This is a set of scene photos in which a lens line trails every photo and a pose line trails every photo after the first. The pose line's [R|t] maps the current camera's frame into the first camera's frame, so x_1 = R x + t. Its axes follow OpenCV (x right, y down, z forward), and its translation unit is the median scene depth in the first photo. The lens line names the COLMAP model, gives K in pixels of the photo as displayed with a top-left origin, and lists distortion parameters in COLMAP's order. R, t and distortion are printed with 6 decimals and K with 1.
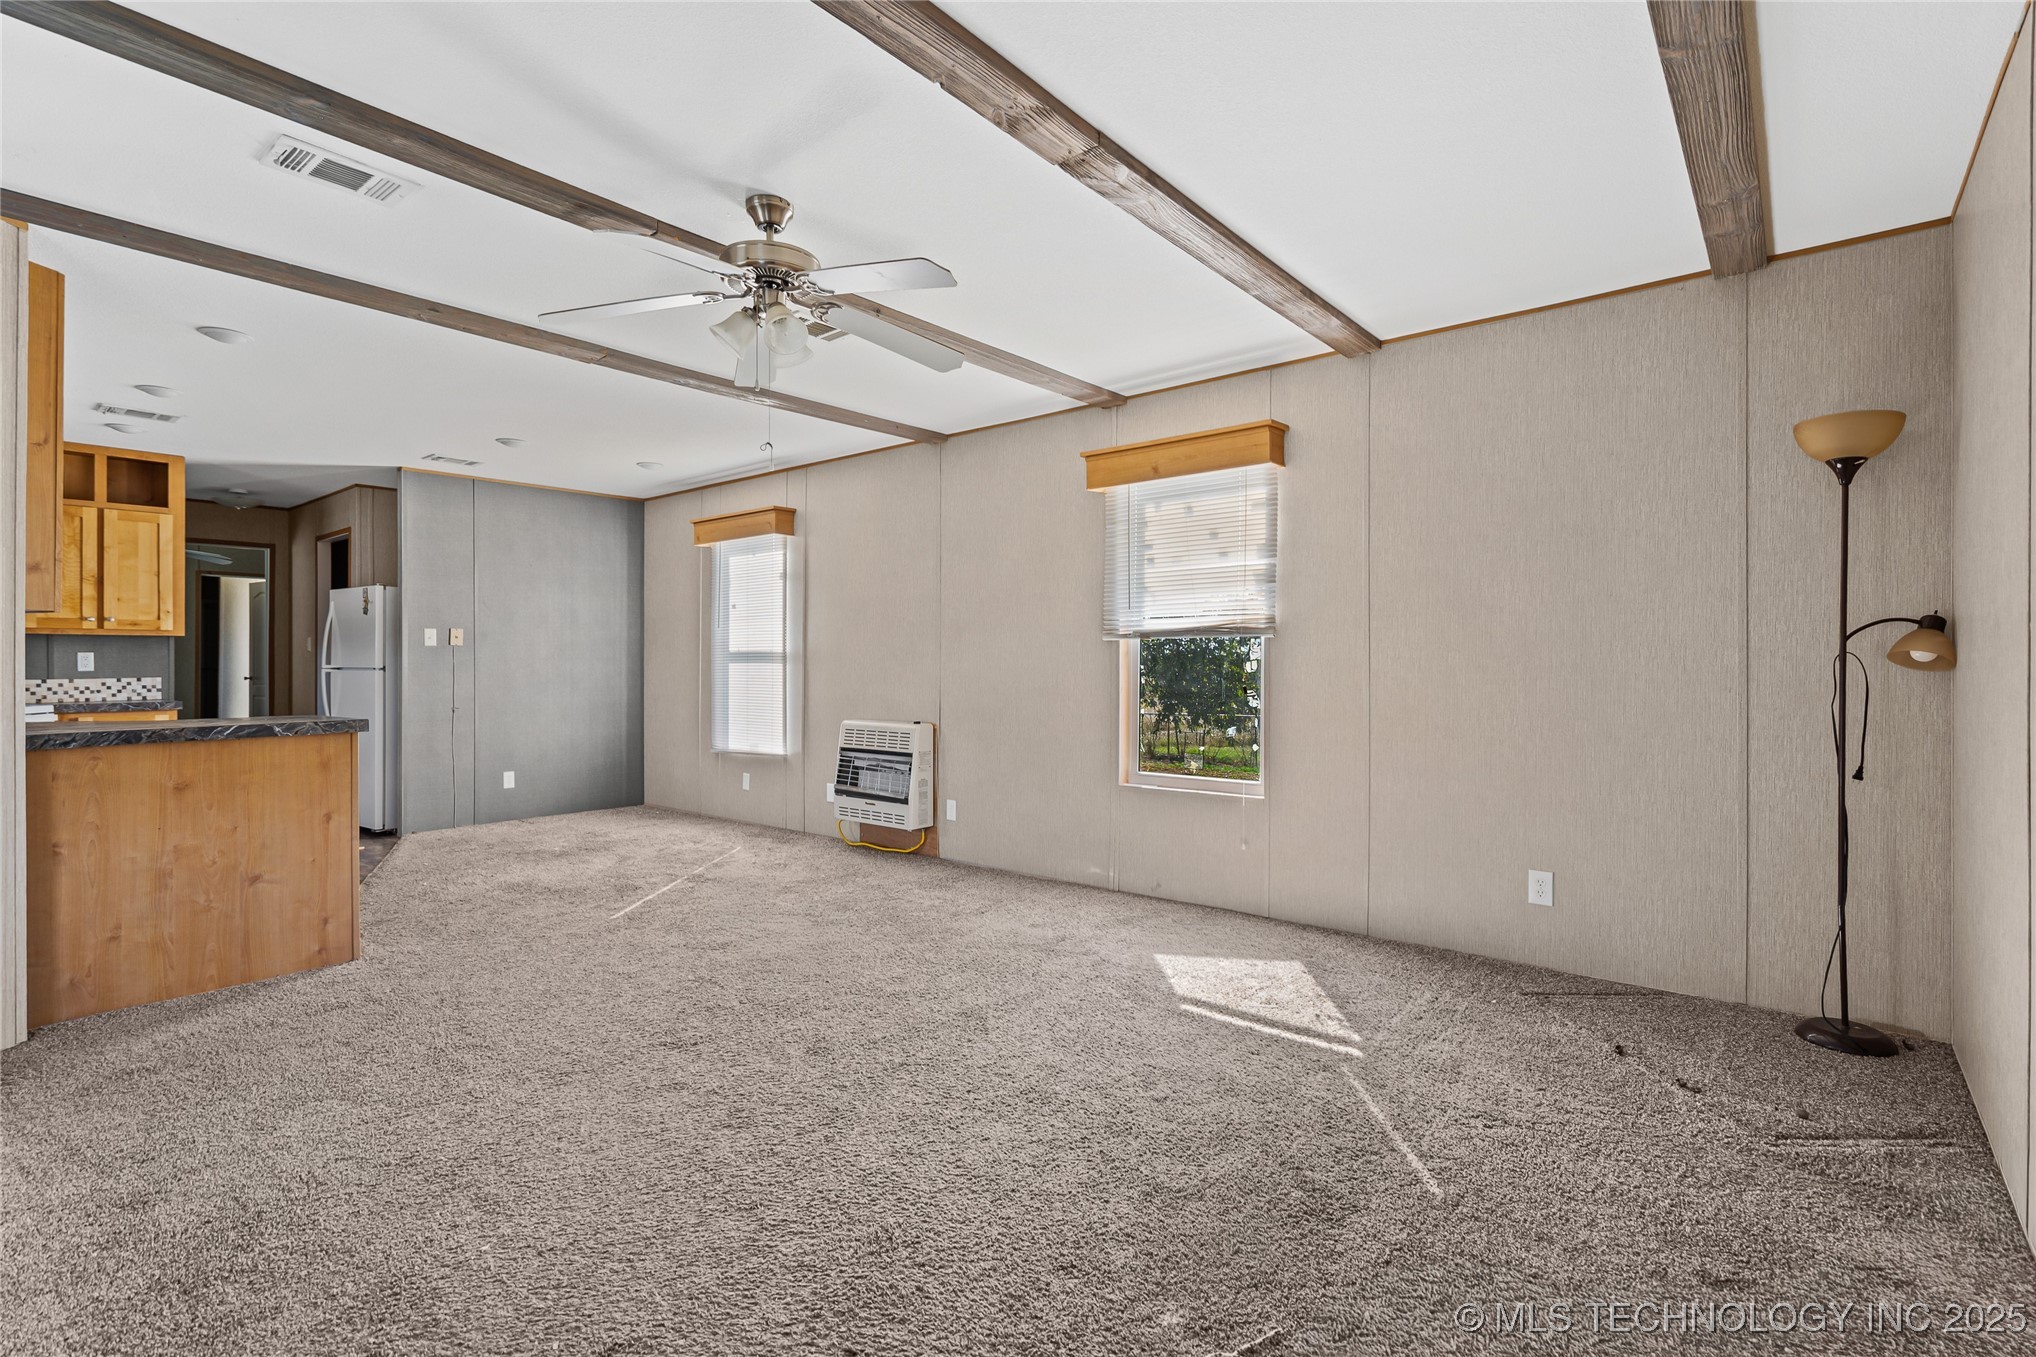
lens RADIAL K [[945.0, 0, 1018.1], [0, 945.0, 665.4], [0, 0, 1]] dist [0.000629, 0.000220]
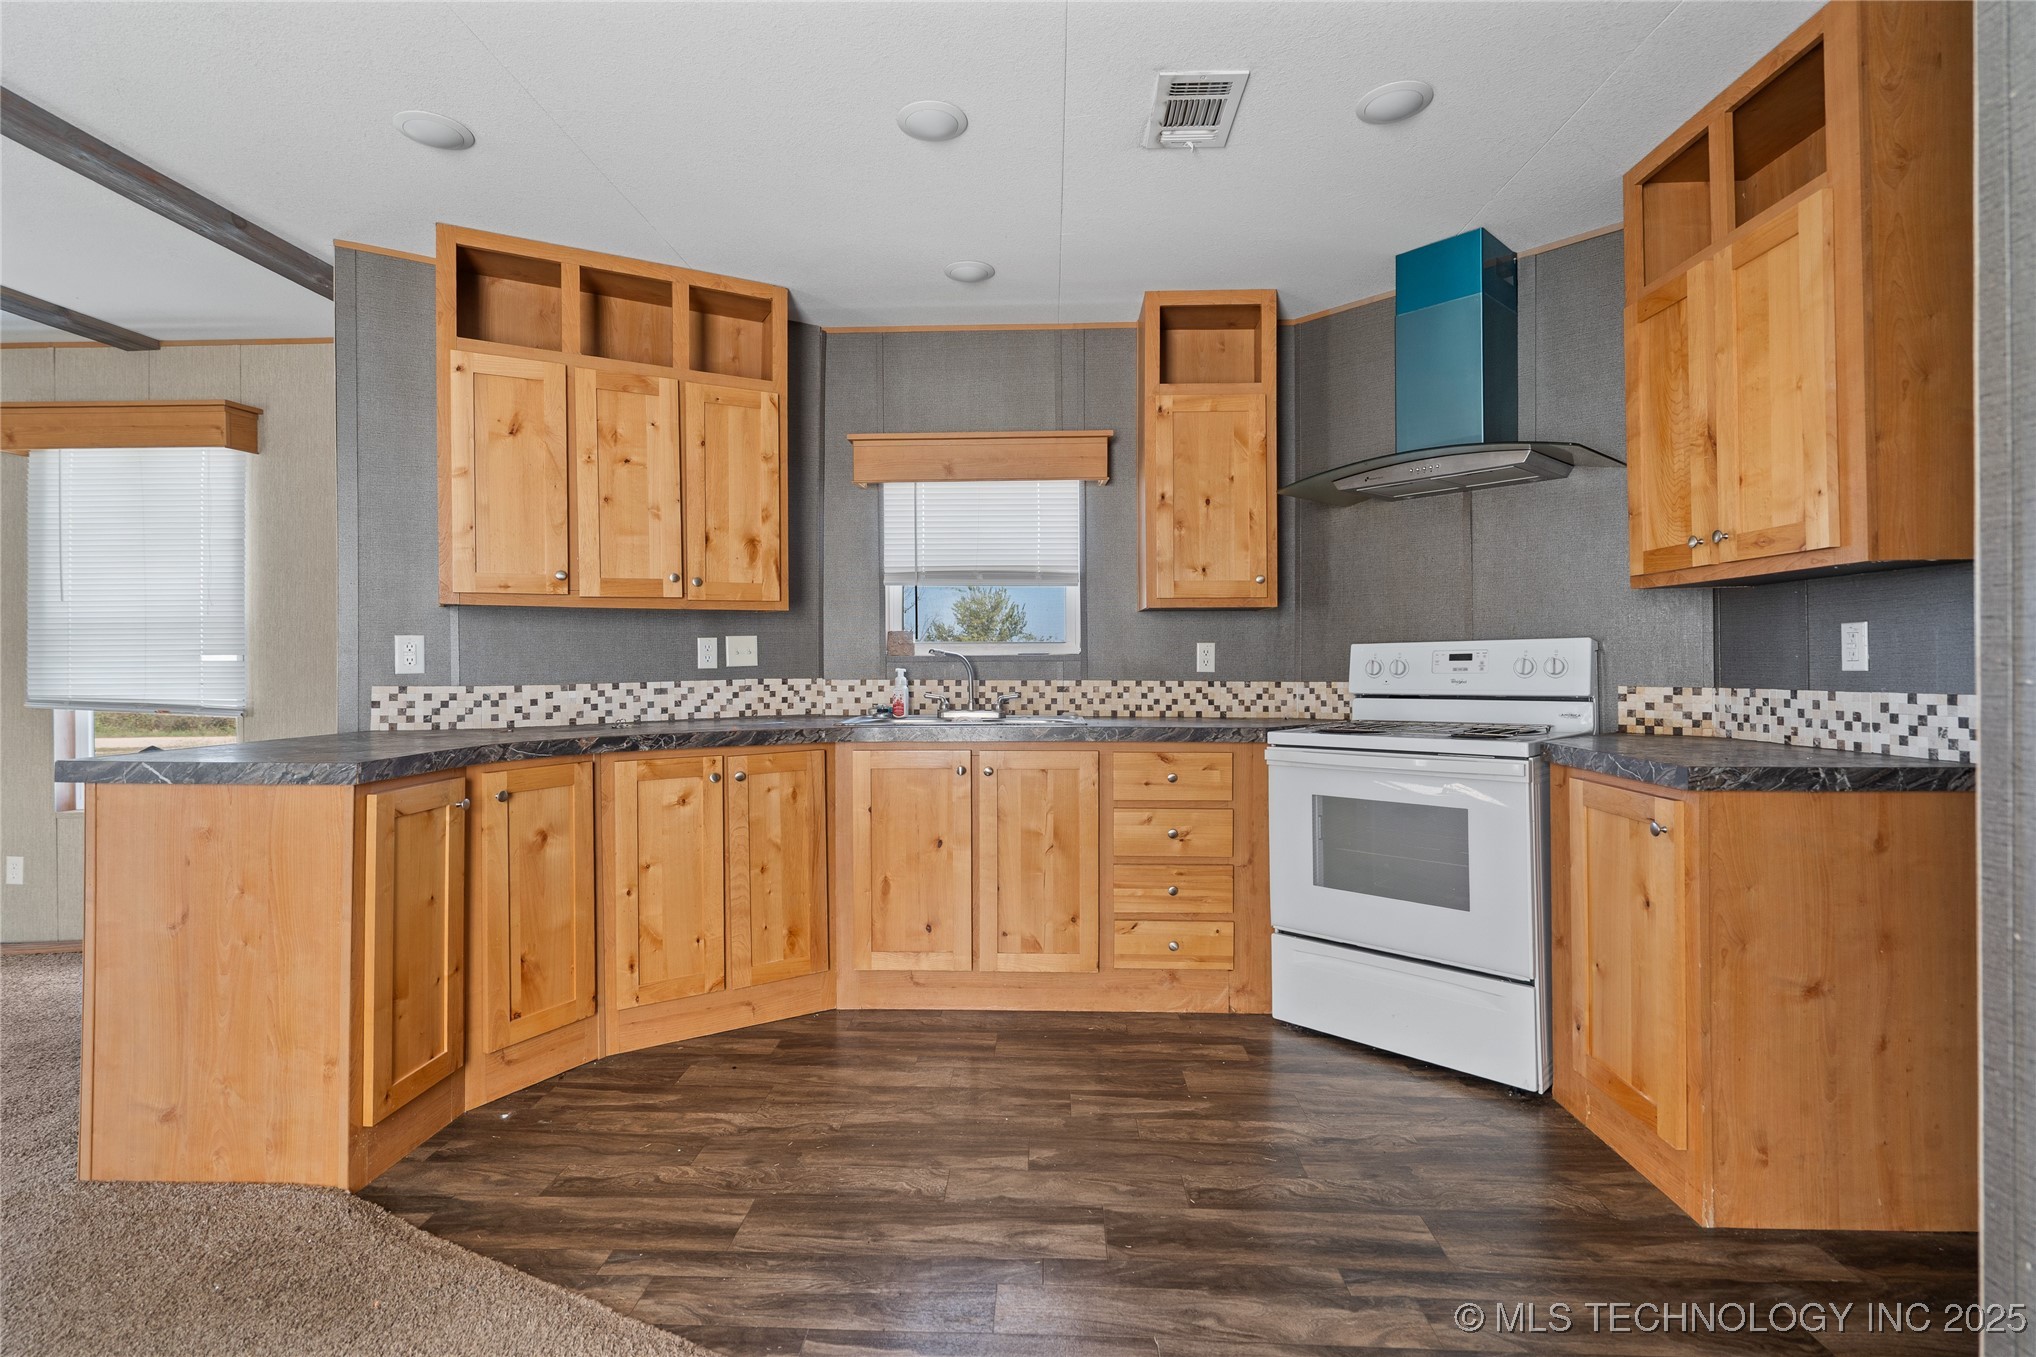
lens RADIAL K [[947.8, 0, 1012.1], [0, 947.8, 650.0], [0, 0, 1]] dist [-0.001766, 0.000745]
pose [[-0.792515, -0.000615, -0.609852, -0.495870], [0.005122, 0.999958, -0.007664, -0.001399], [0.609831, -0.009198, -0.792478, 1.124792]]
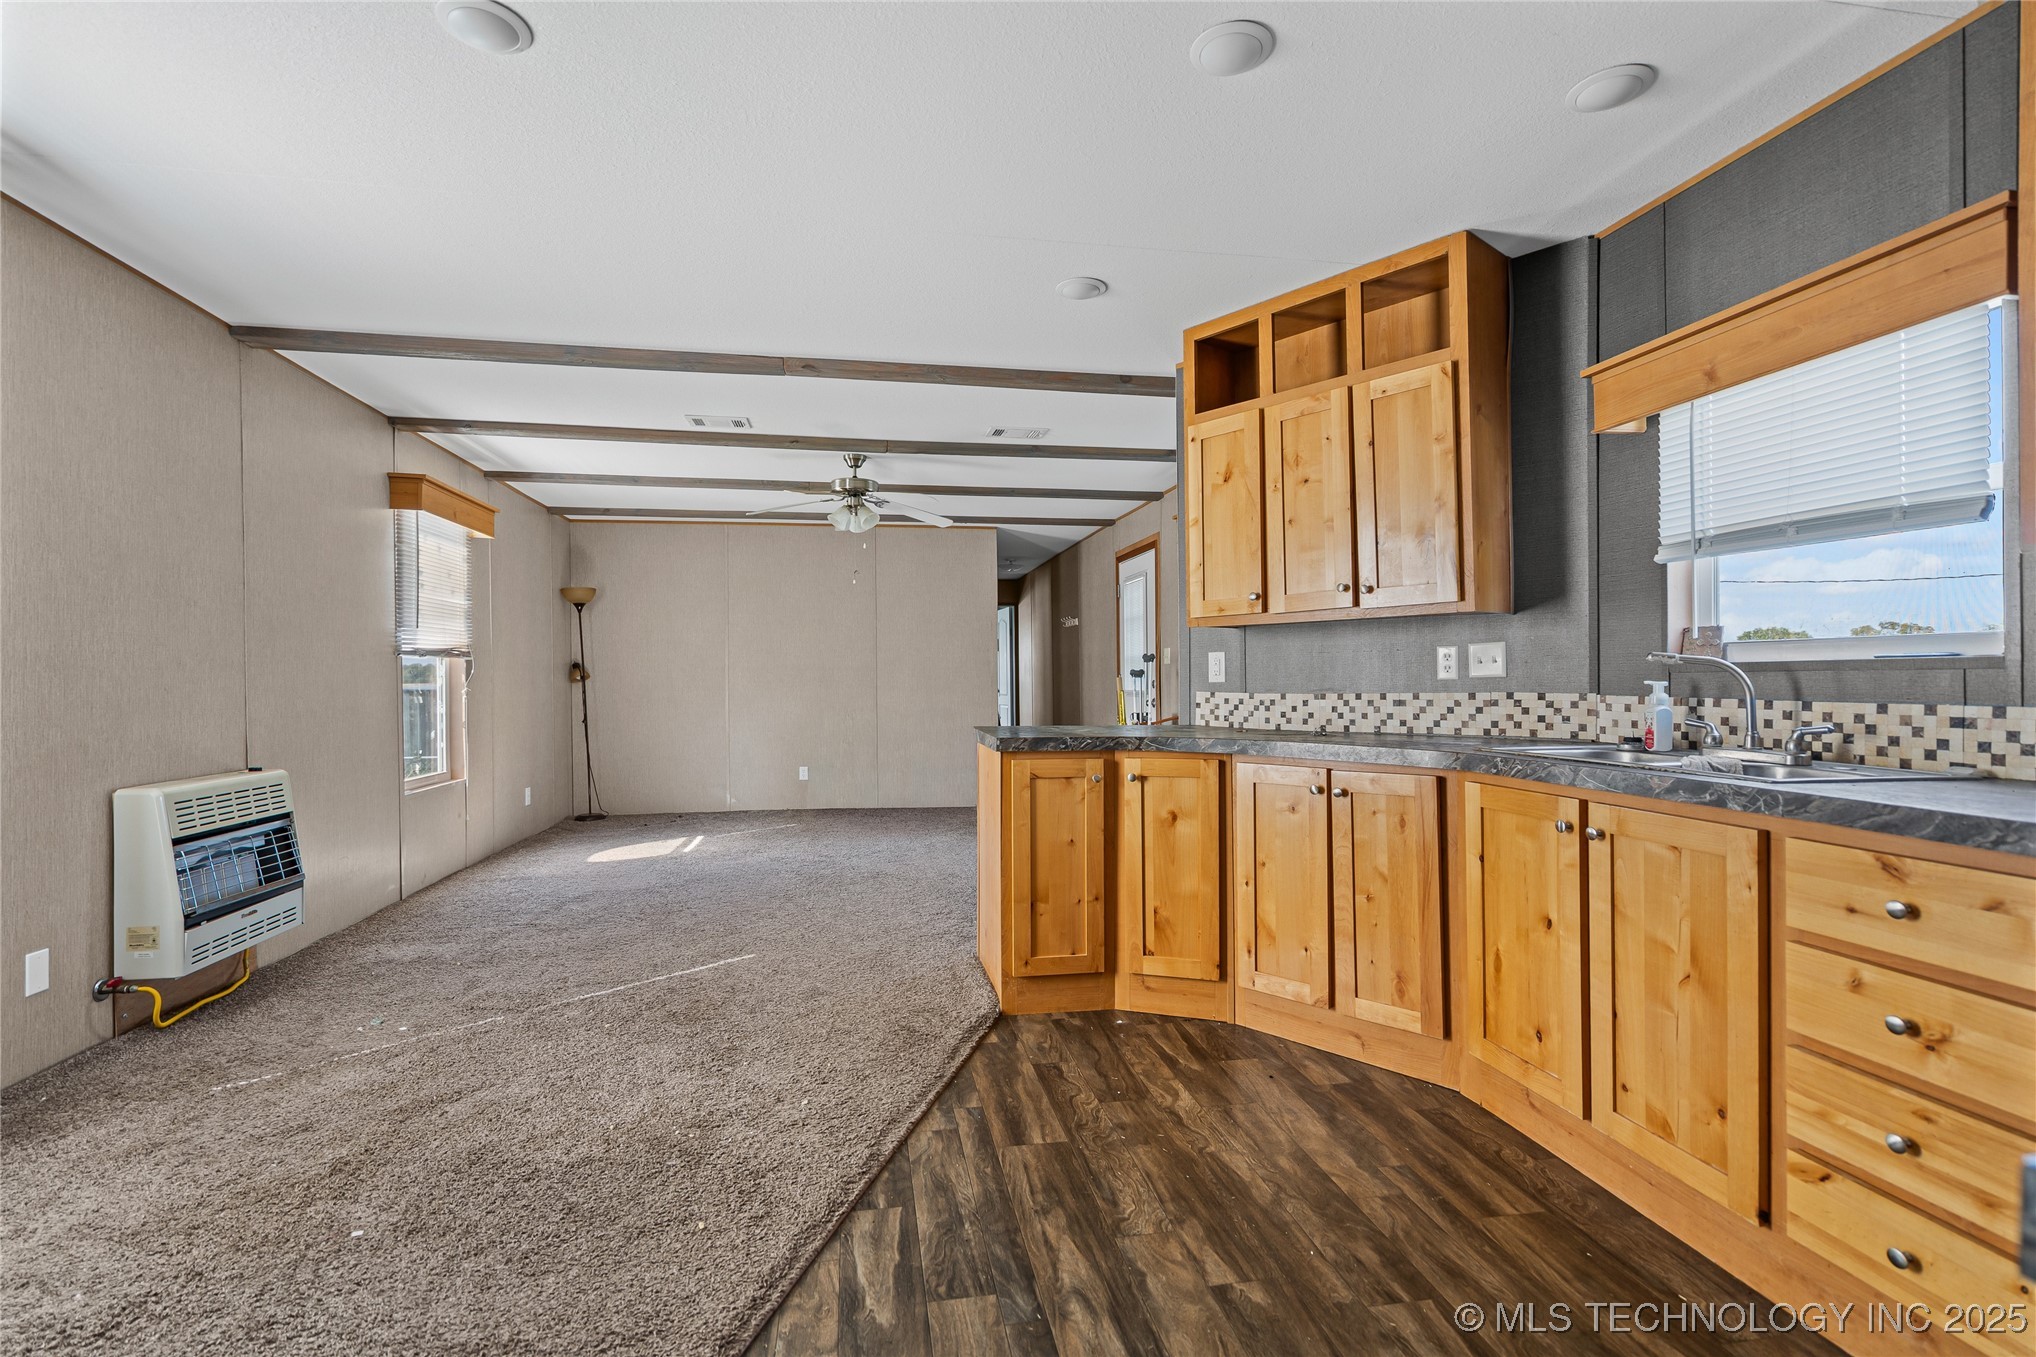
lens RADIAL K [[935.6, 0, 1018.0], [0, 935.6, 678.5], [0, 0, 1]] dist [-0.000587, -0.000418]
pose [[-0.765890, 0.005310, 0.642949, -0.875037], [0.005925, 0.999982, -0.001200, 0.003297], [-0.642944, 0.002890, -0.765908, 1.103232]]
